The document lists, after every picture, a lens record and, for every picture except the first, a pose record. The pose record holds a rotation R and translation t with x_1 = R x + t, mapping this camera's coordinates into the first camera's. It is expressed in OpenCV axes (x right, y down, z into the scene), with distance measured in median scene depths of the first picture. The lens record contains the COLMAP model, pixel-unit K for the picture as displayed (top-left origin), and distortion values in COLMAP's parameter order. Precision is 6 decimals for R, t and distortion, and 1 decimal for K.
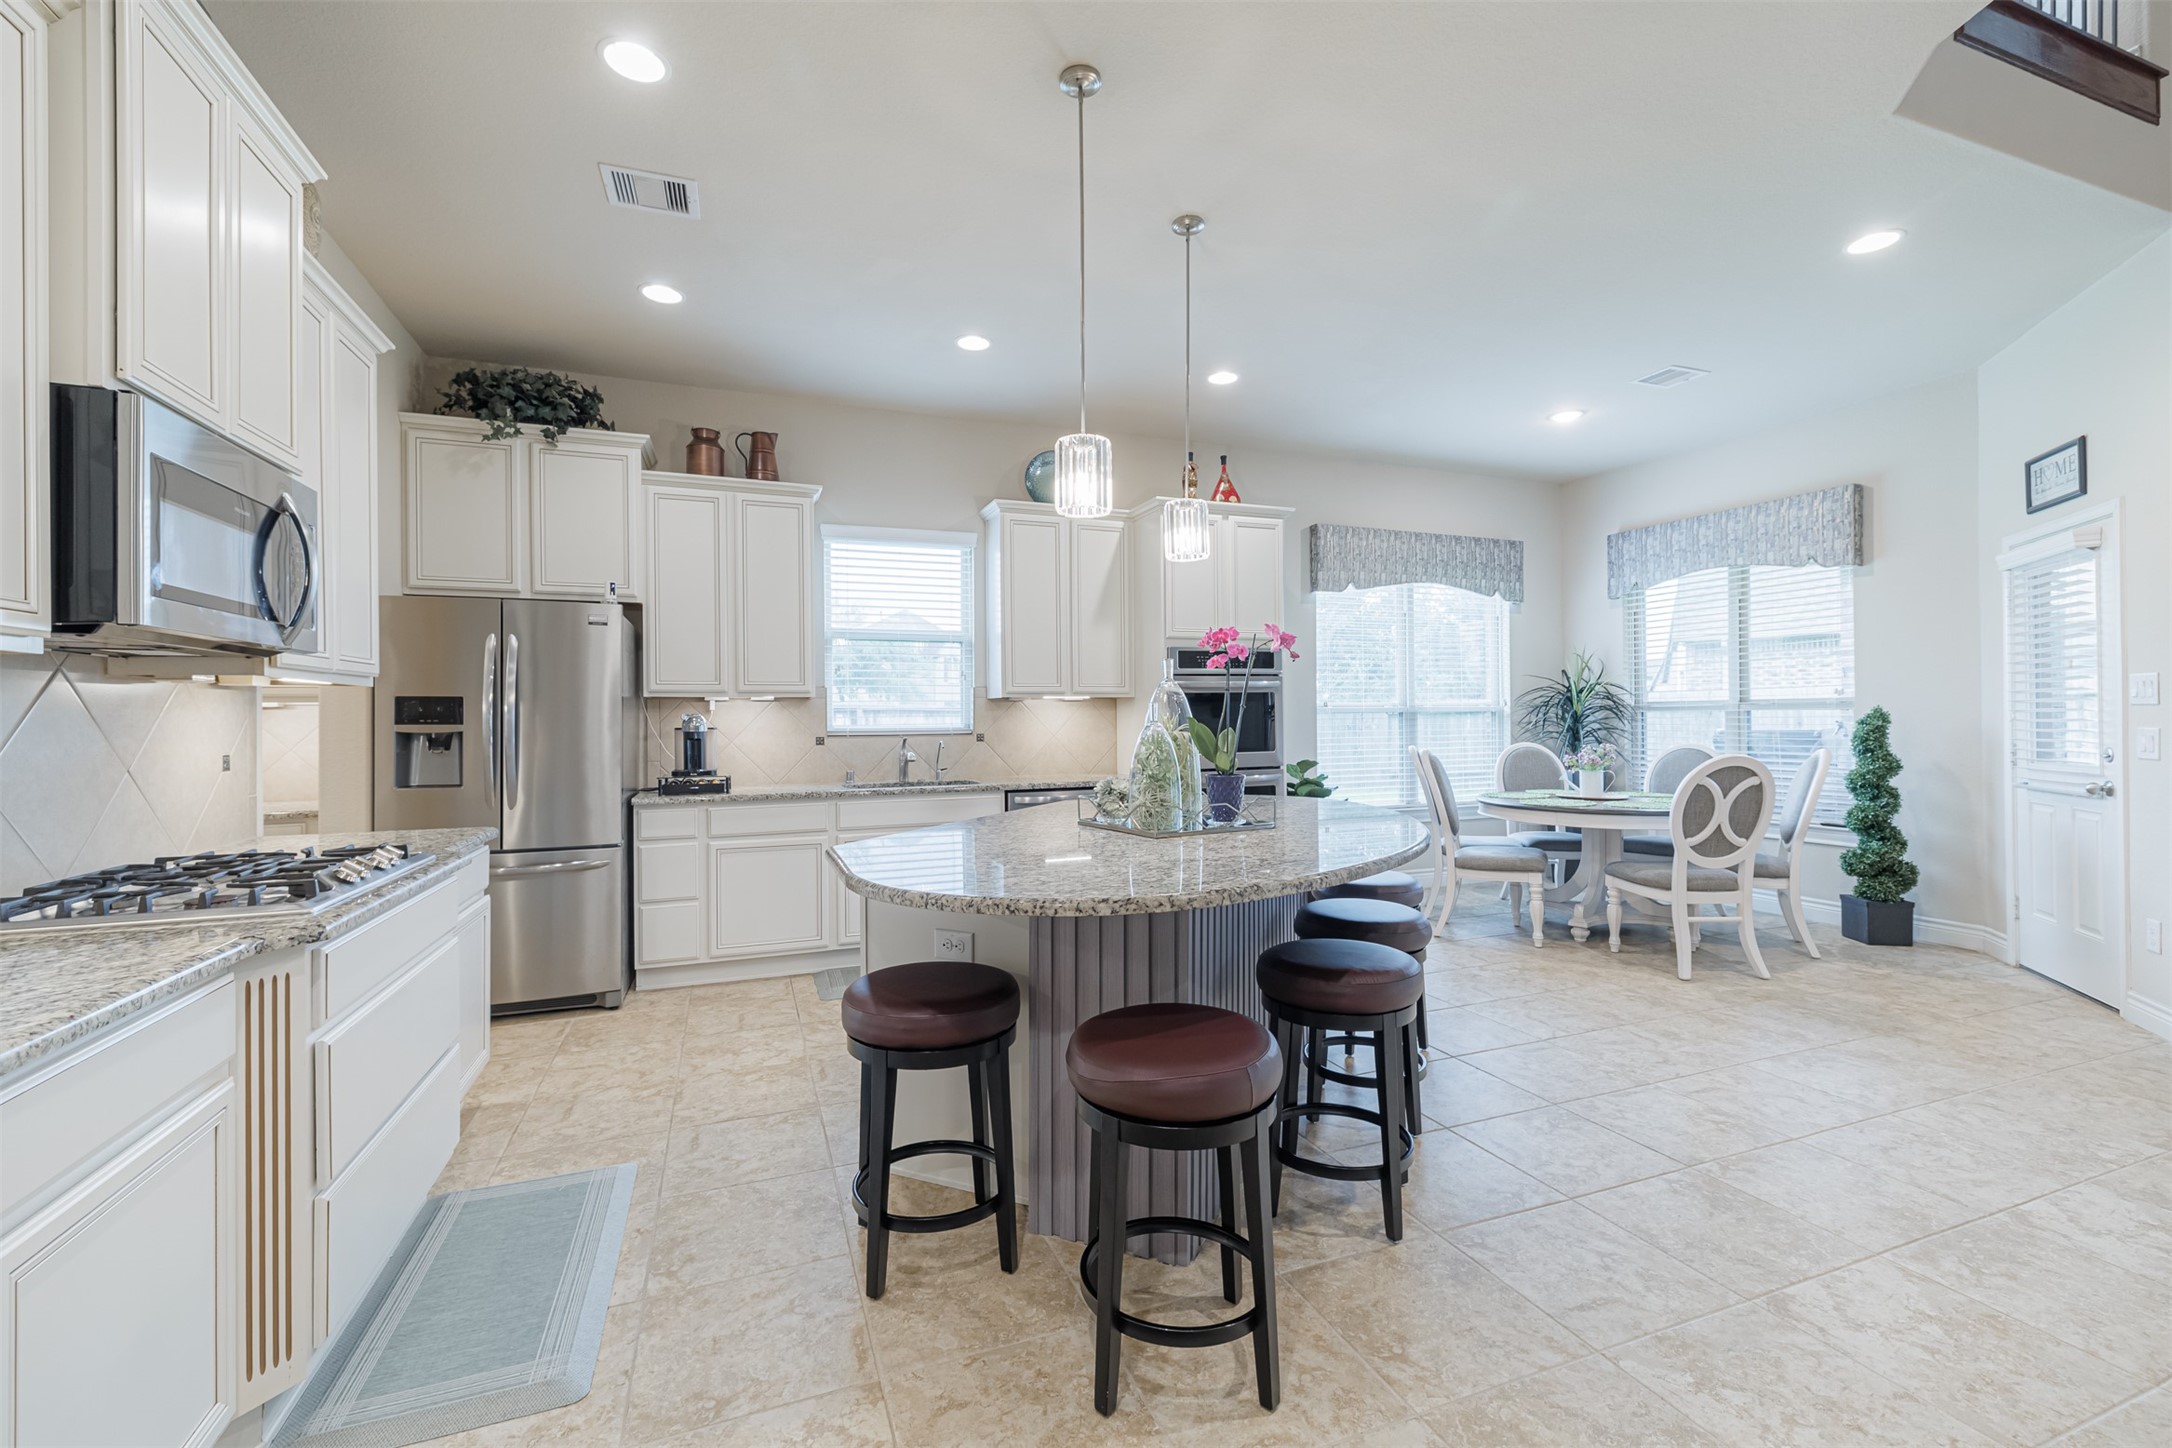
lens RADIAL K [[913.5, 0, 1086.3], [0, 913.5, 714.8], [0, 0, 1]] dist [0.008511, -0.000584]
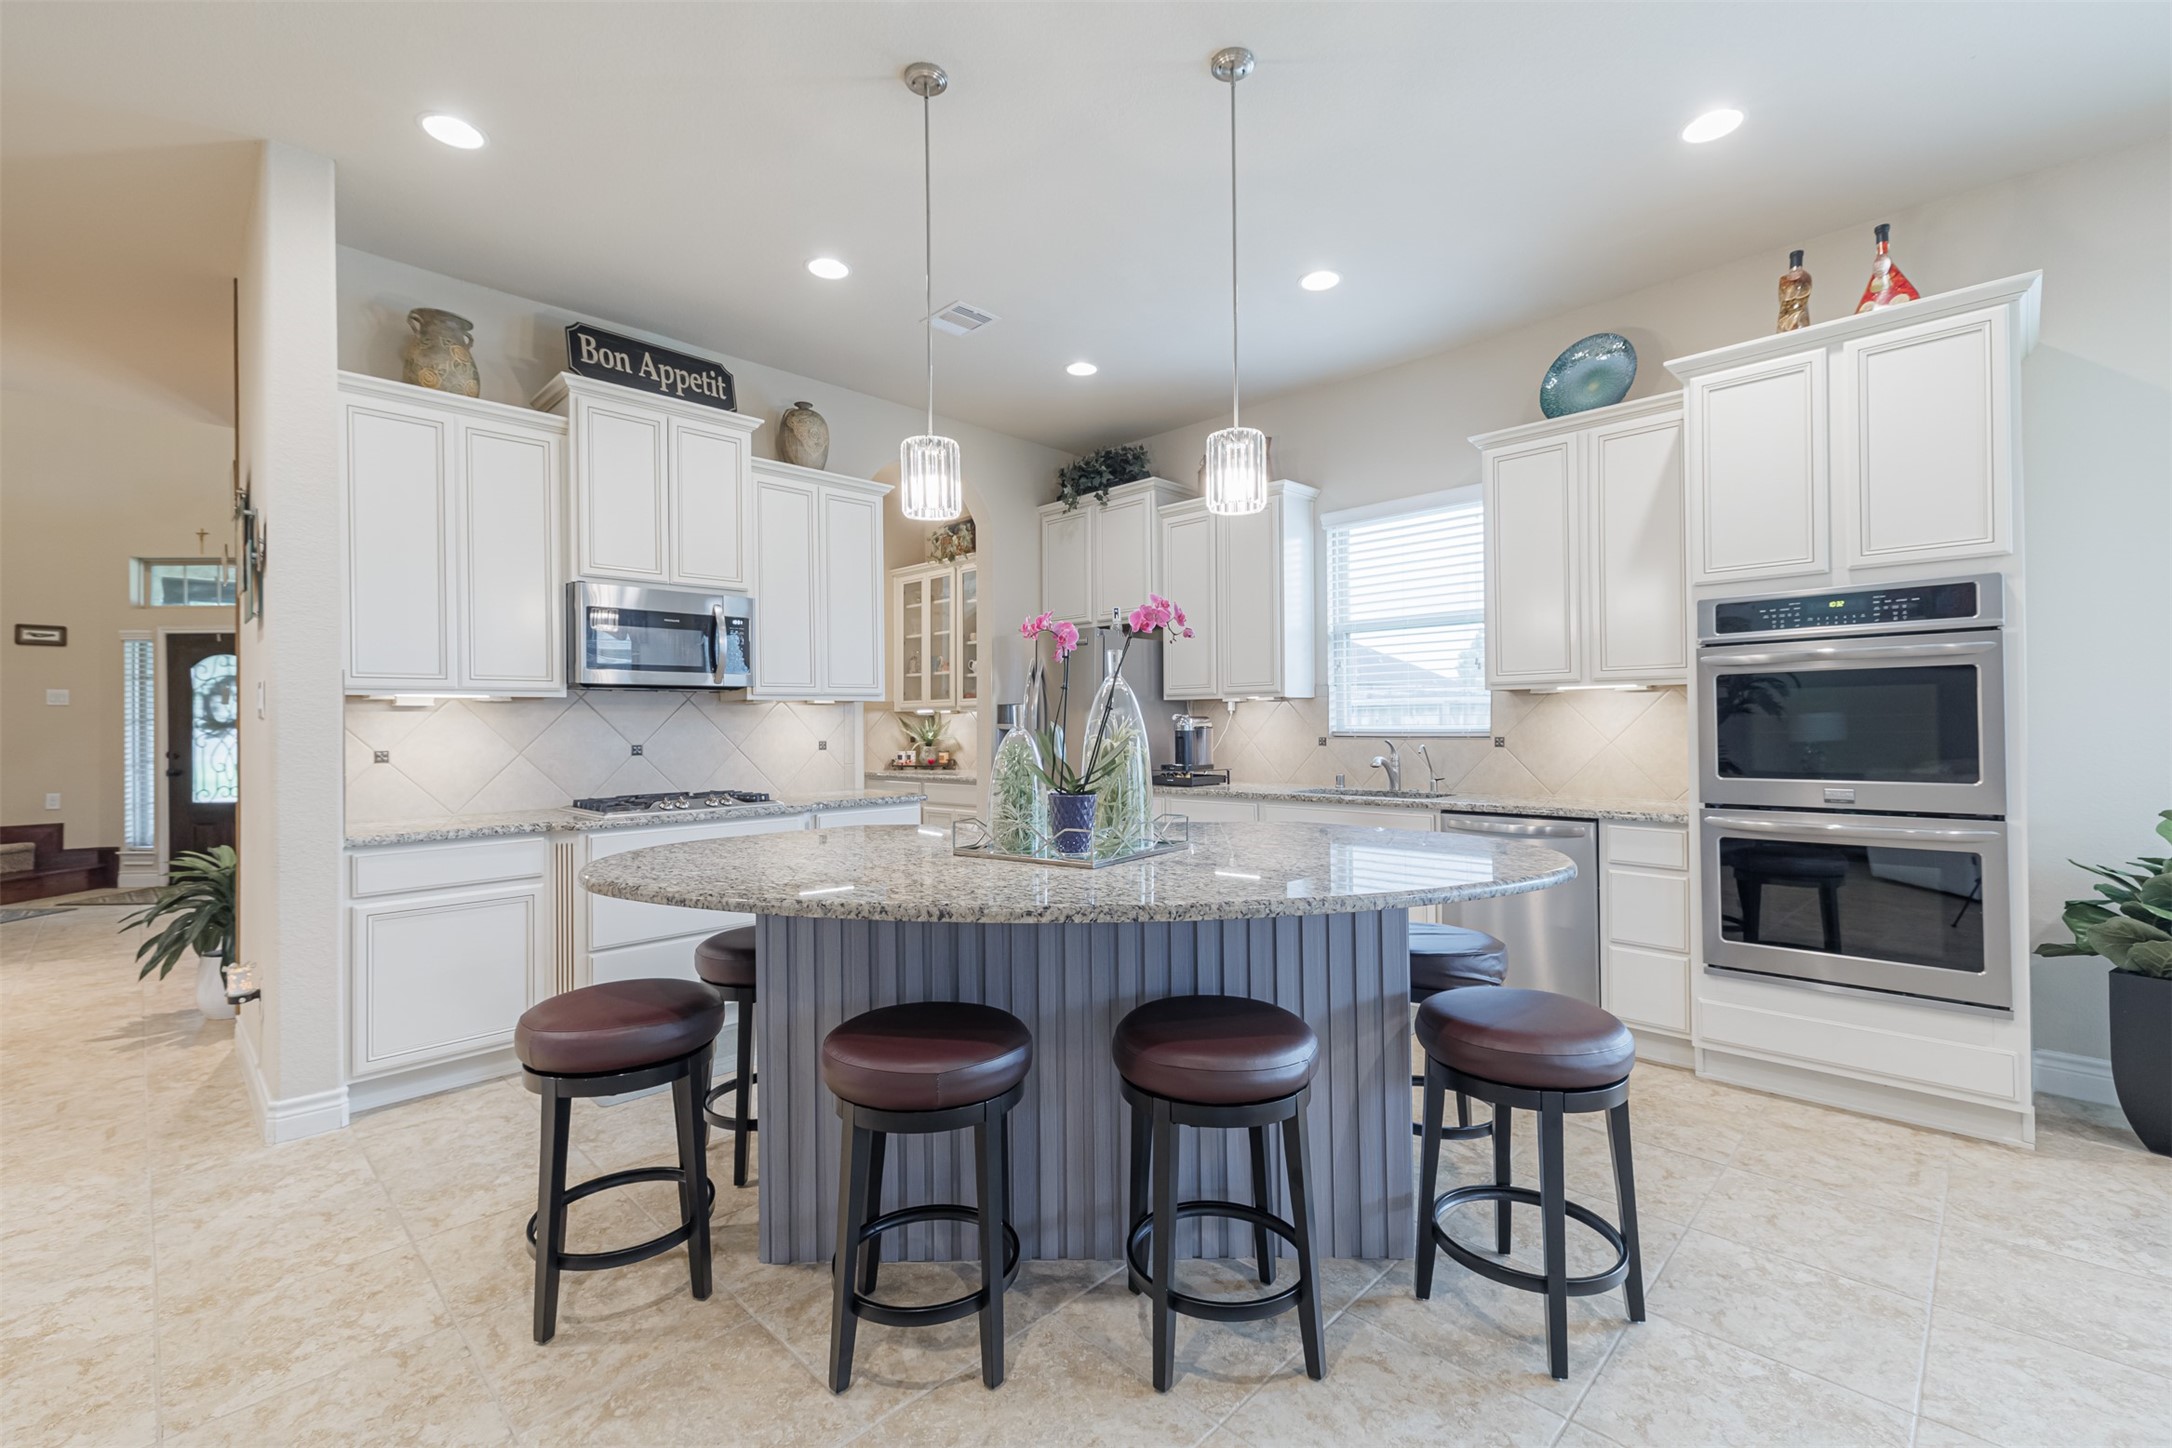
lens RADIAL K [[925.6, 0, 1084.2], [0, 925.6, 720.3], [0, 0, 1]] dist [0.019256, -0.006099]
pose [[0.407744, 0.001855, -0.913094, 0.496340], [0.009390, 0.999937, 0.006225, -0.002091], [0.913048, -0.011112, 0.407701, 0.375390]]
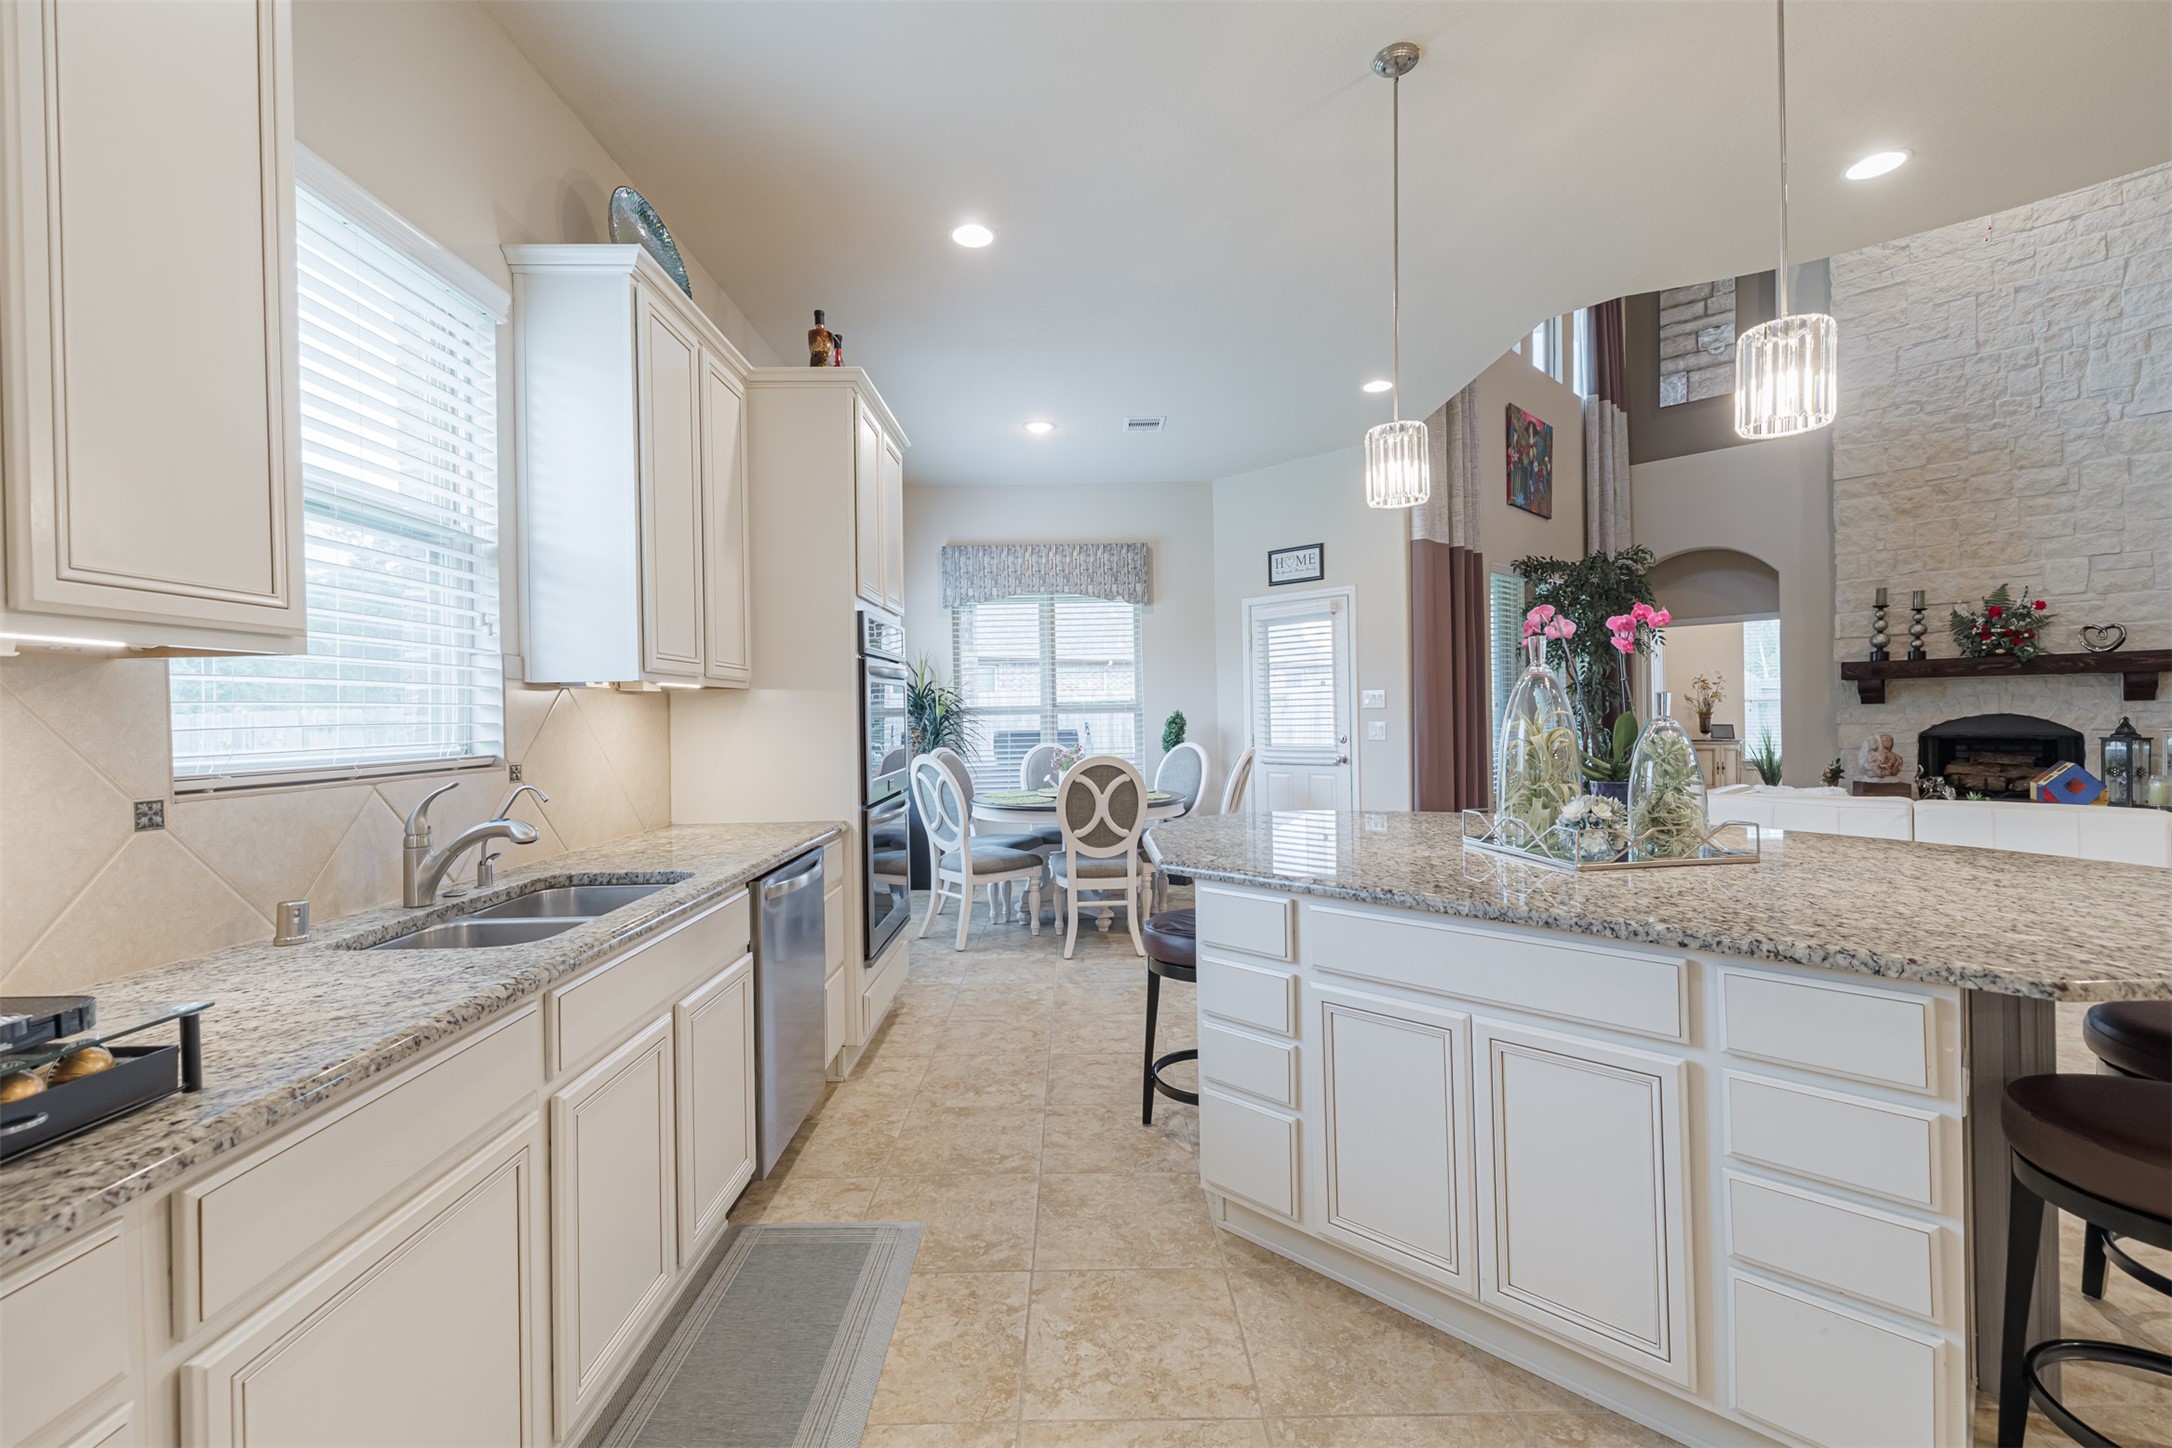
lens RADIAL K [[912.6, 0, 1076.5], [0, 912.6, 717.6], [0, 0, 1]] dist [0.014060, -0.004821]
pose [[0.362496, -0.002305, 0.931983, -0.448679], [0.010340, 0.999945, -0.001548, 0.002274], [-0.931928, 0.010198, 0.362500, 0.639047]]
